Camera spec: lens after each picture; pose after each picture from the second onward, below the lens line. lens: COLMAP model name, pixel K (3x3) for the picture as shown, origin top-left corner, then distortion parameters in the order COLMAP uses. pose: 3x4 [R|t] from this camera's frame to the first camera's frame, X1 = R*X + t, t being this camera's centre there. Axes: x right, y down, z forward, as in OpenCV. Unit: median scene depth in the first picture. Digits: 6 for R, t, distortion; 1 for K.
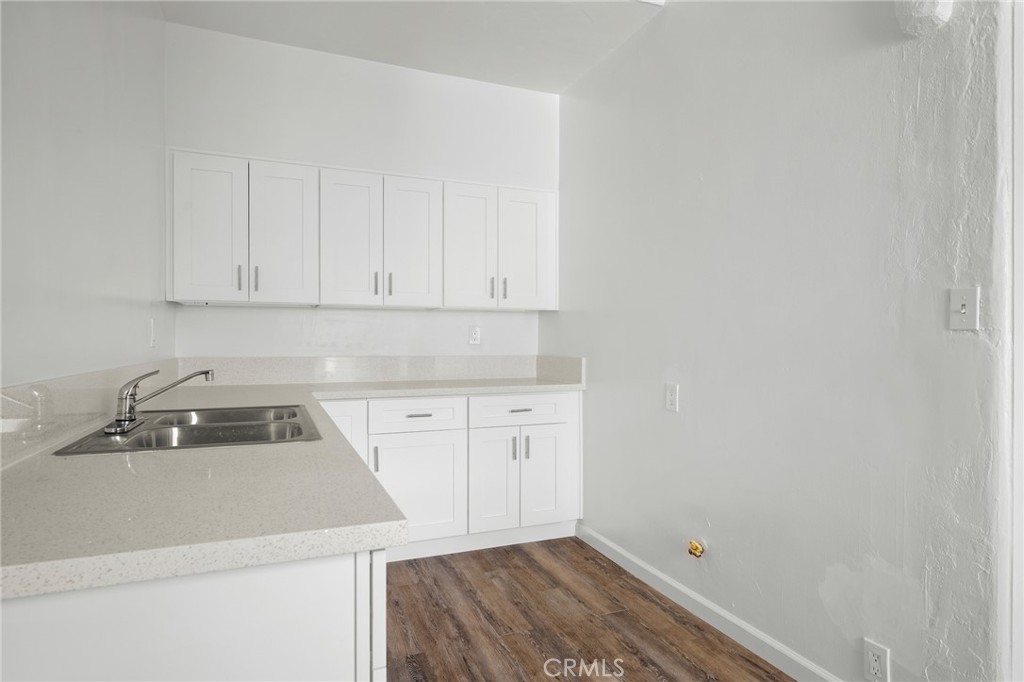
lens RADIAL K [[576.2, 0, 512.3], [0, 576.2, 344.1], [0, 0, 1]] dist [-0.001770, -0.001036]
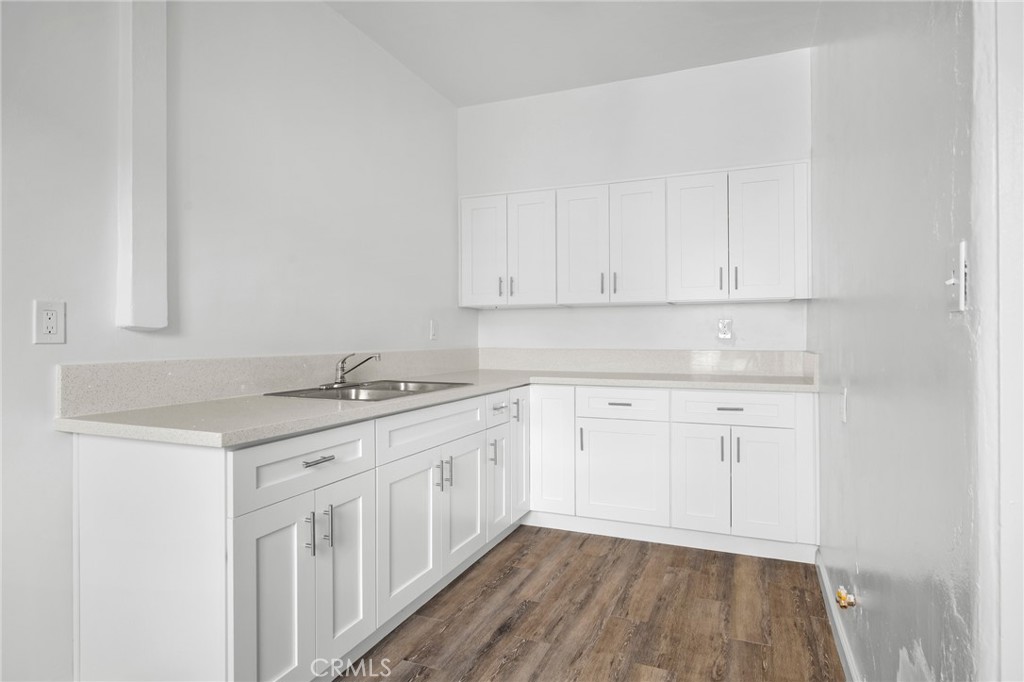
lens RADIAL K [[569.2, 0, 512.0], [0, 569.2, 341.0], [0, 0, 1]] dist [-0.001398, -0.000040]
pose [[0.704295, 0.001757, -0.709905, 0.477273], [-0.002234, 0.999997, 0.000259, 0.006644], [0.709904, 0.001403, 0.704297, 0.117072]]
